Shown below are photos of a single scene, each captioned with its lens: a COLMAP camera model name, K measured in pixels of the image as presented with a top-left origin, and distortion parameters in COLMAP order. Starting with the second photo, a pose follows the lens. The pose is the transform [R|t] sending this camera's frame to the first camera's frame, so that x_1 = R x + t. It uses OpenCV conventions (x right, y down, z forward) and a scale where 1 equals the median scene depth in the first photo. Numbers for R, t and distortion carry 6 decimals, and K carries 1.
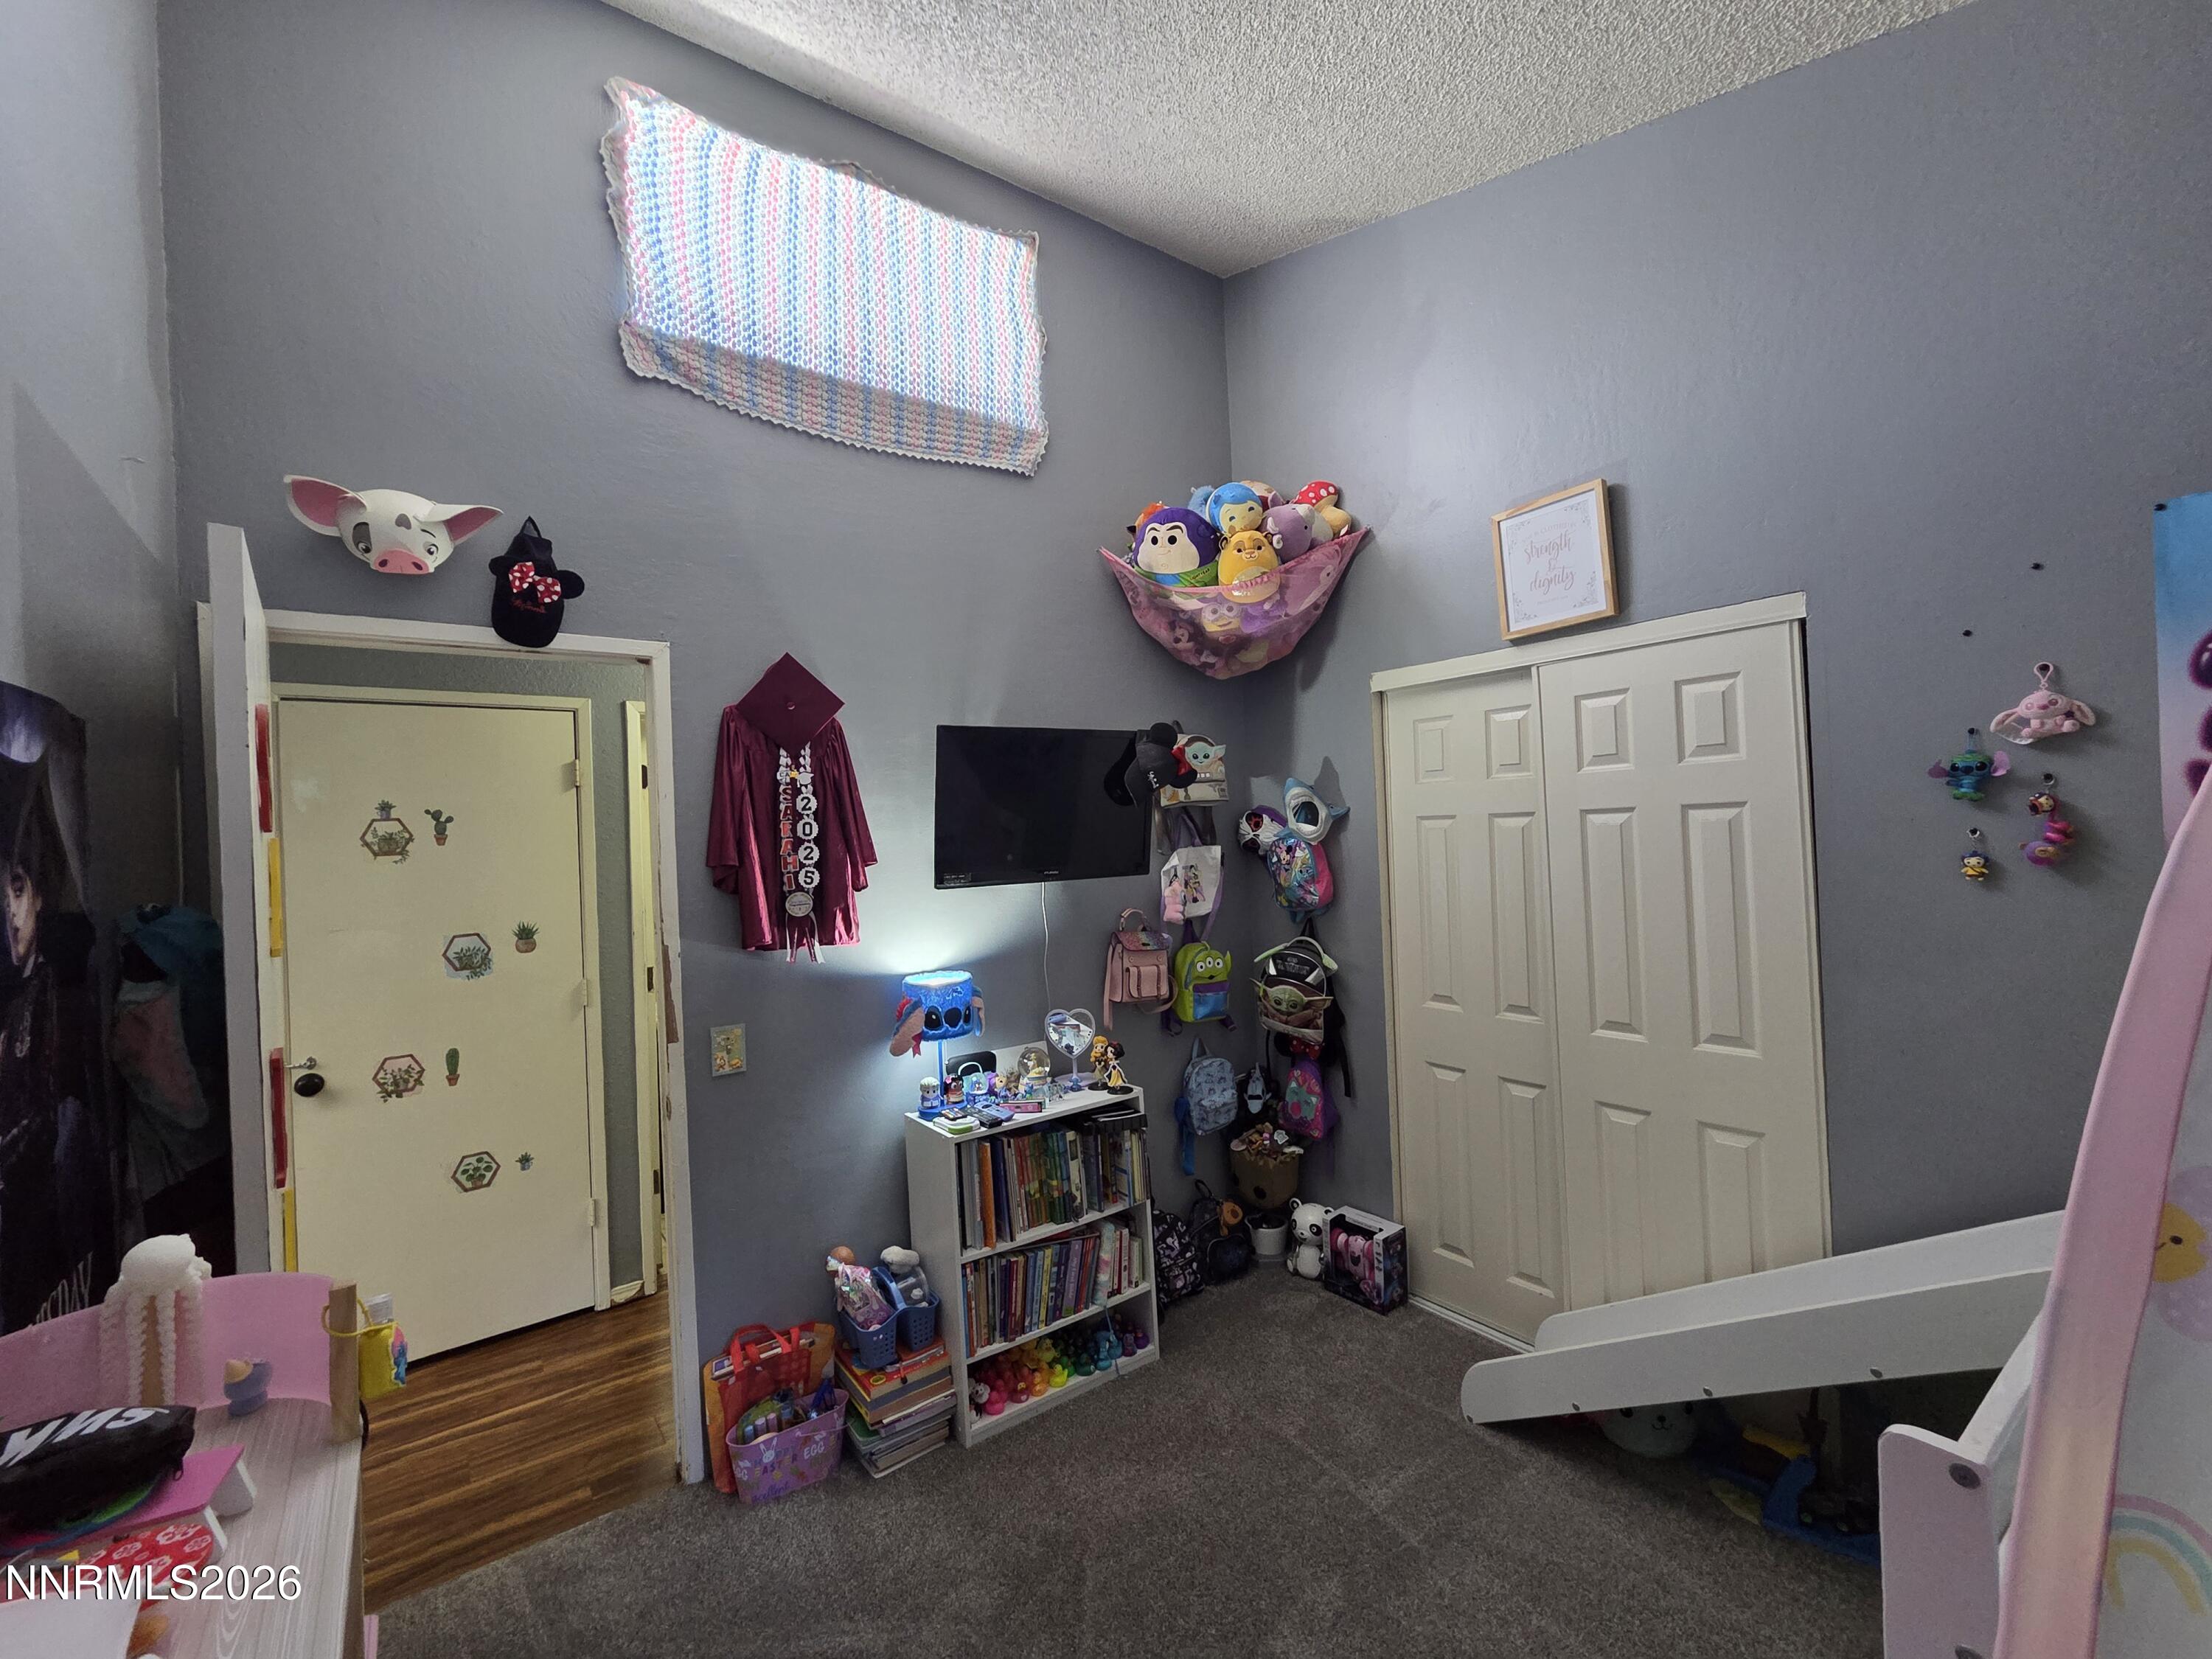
lens RADIAL K [[910.4, 0, 1105.8], [0, 910.4, 833.7], [0, 0, 1]] dist [-0.001651, 0.000874]
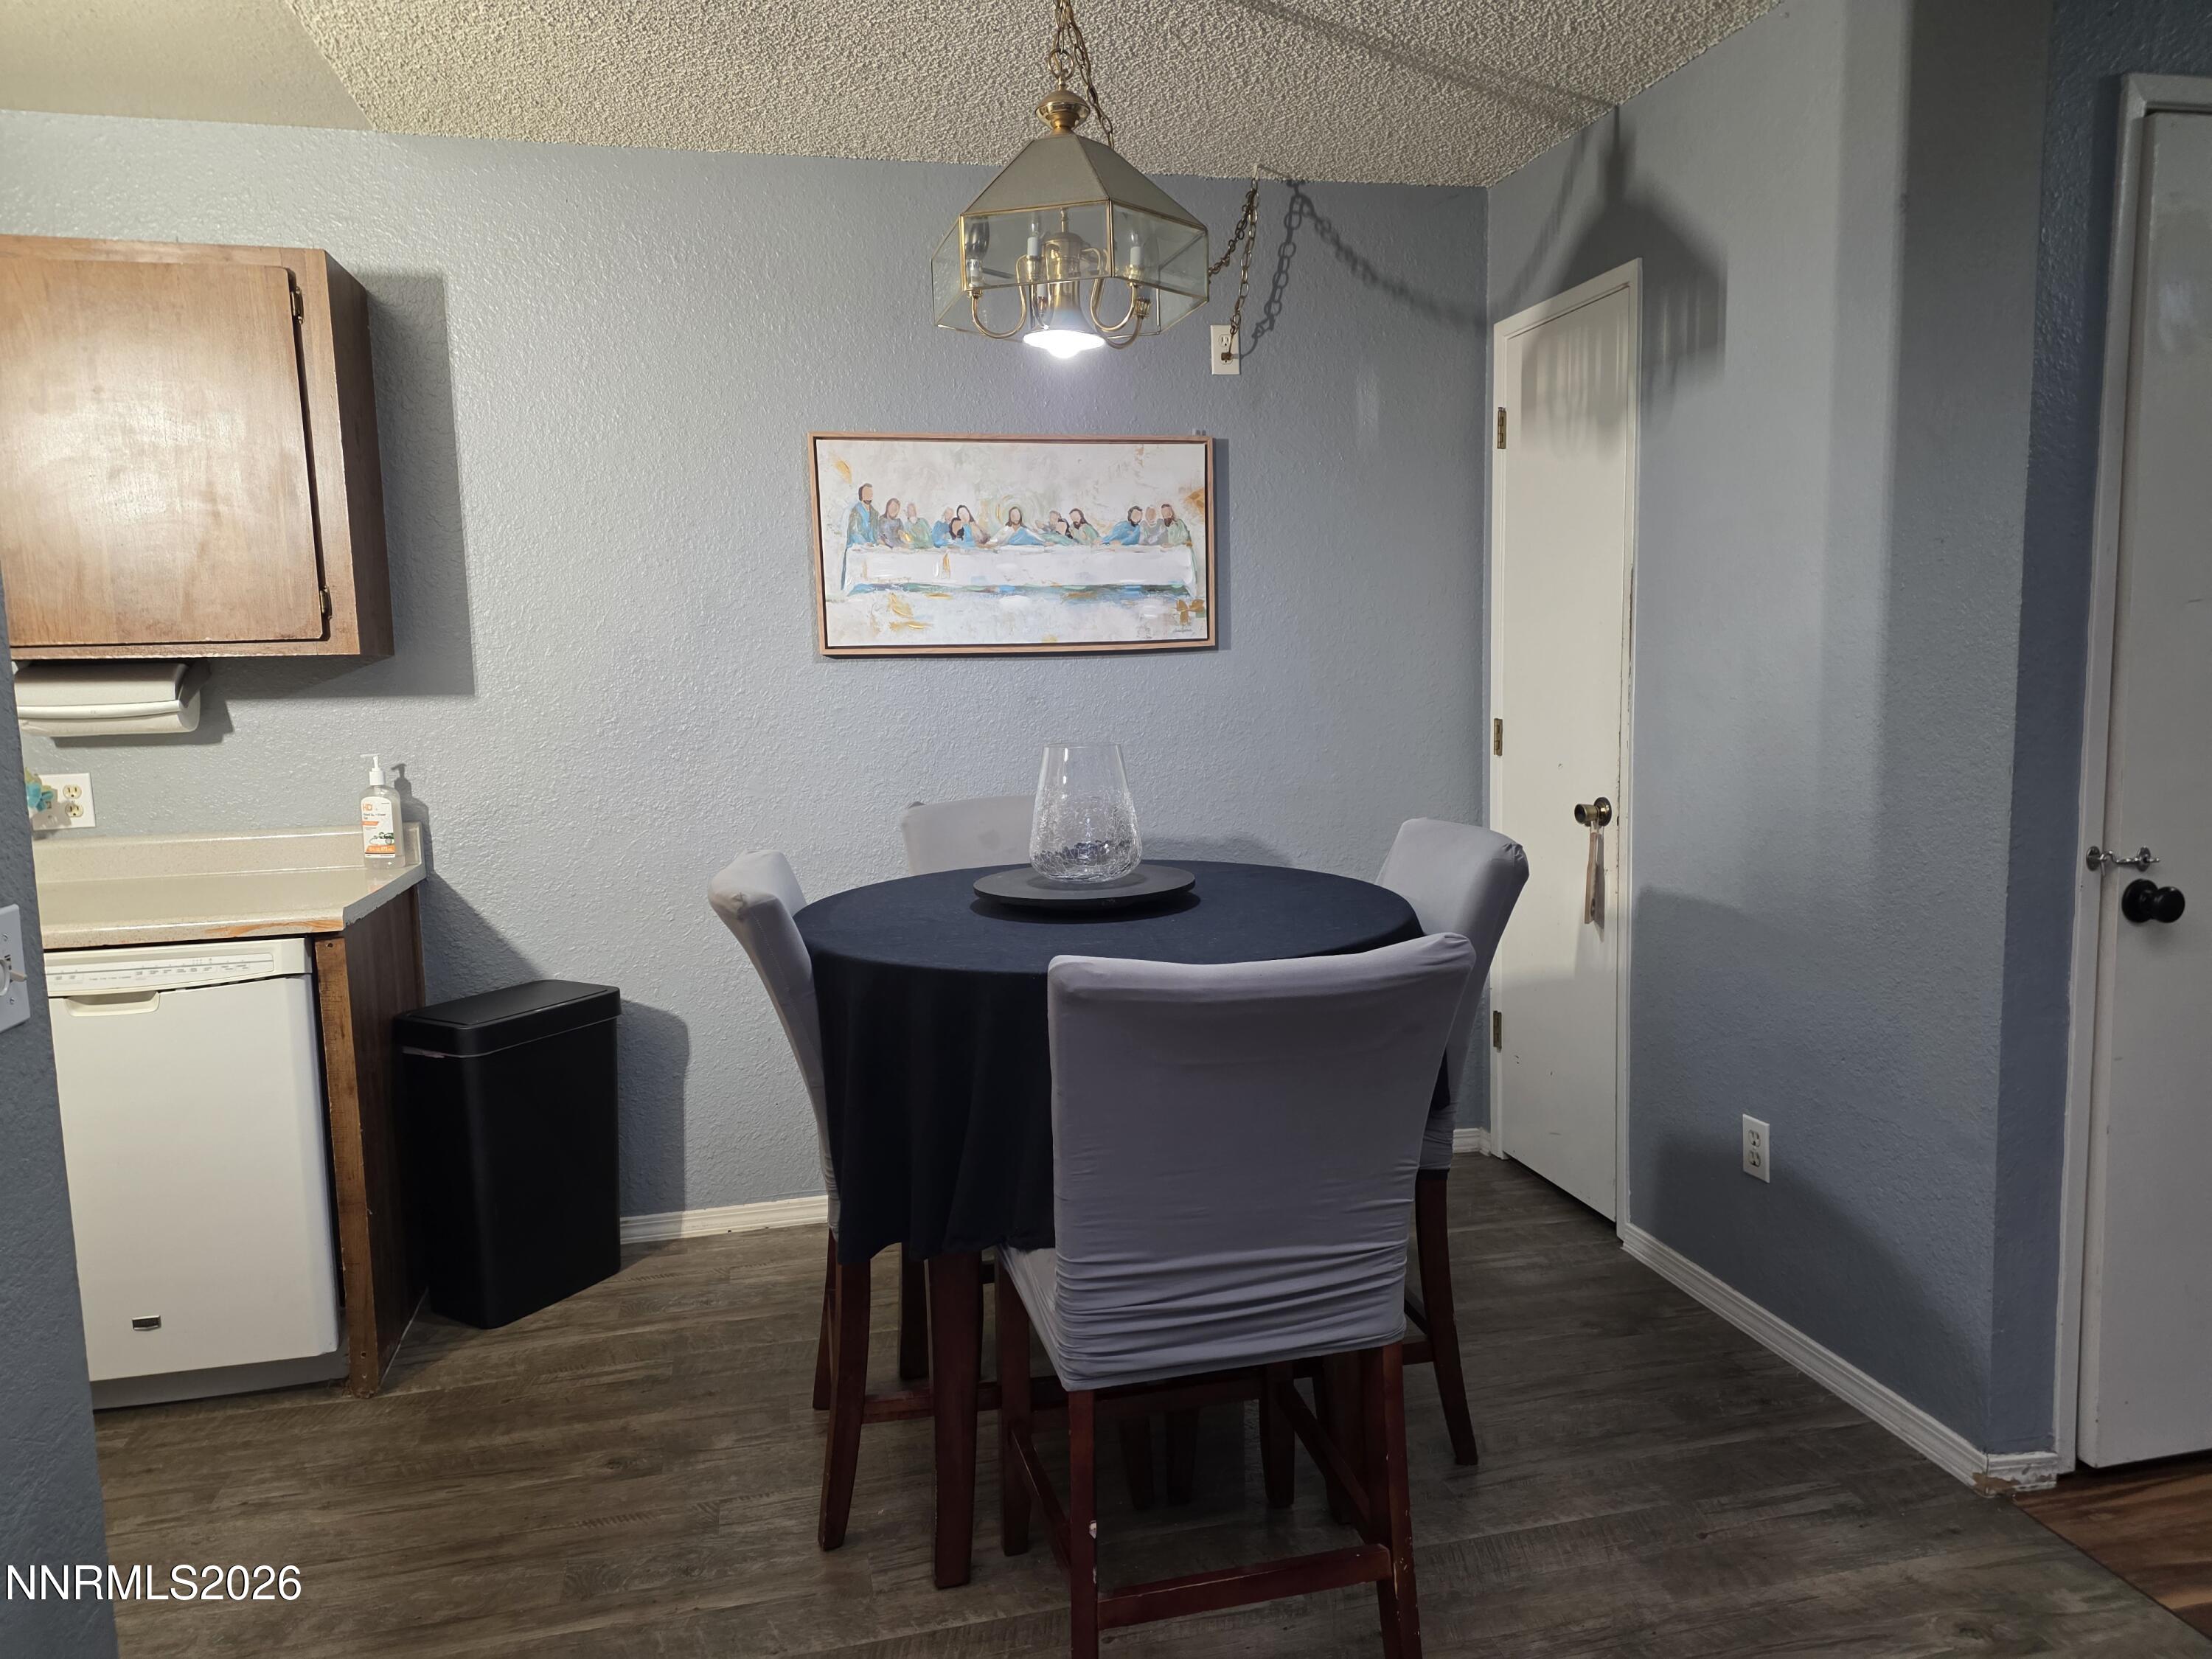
lens RADIAL K [[1456.5, 0, 1086.4], [0, 1456.5, 818.0], [0, 0, 1]] dist [0.029822, -0.020942]
pose [[0.909242, 0.066020, -0.410999, -1.008639], [-0.011519, 0.990955, 0.133696, 0.117354], [0.416108, -0.116827, 0.901779, 0.008191]]
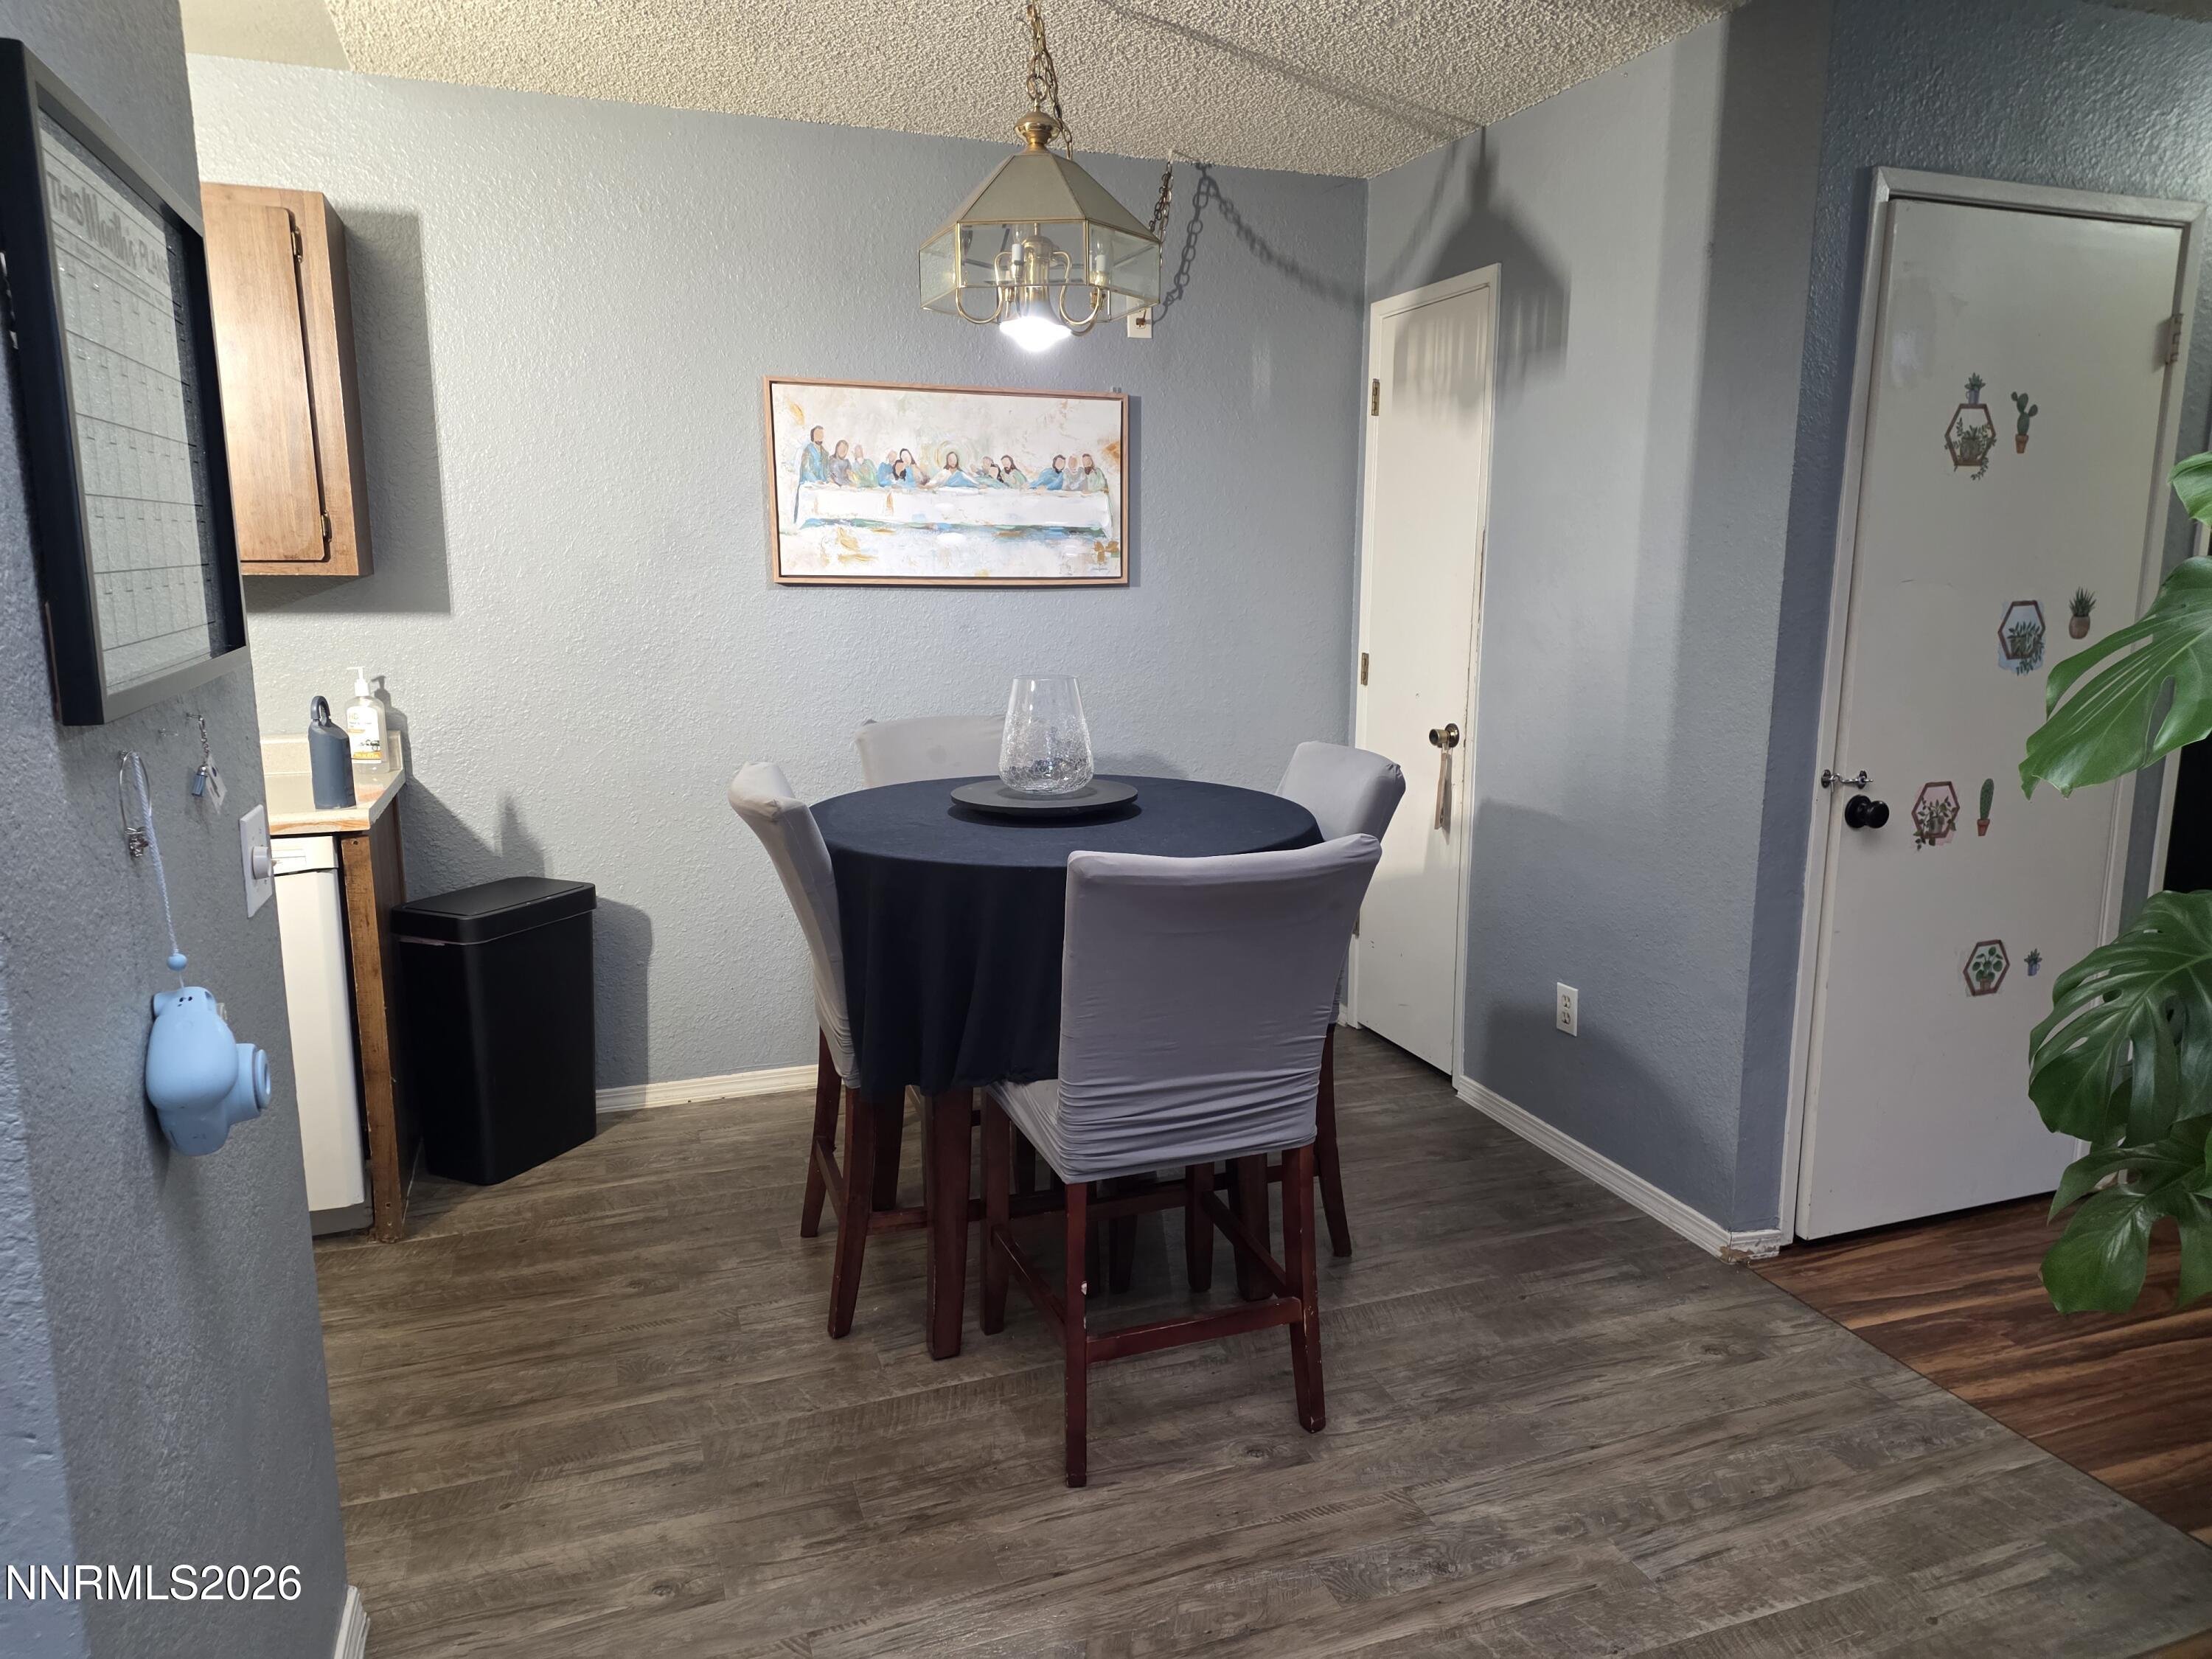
lens RADIAL K [[1456.5, 0, 1110.4], [0, 1456.5, 824.4], [0, 0, 1]] dist [0.029822, -0.020942]
pose [[0.954395, 0.097895, -0.282039, -1.024305], [-0.042129, 0.979419, 0.197392, 0.089622], [0.295558, -0.176508, 0.938877, -0.163828]]
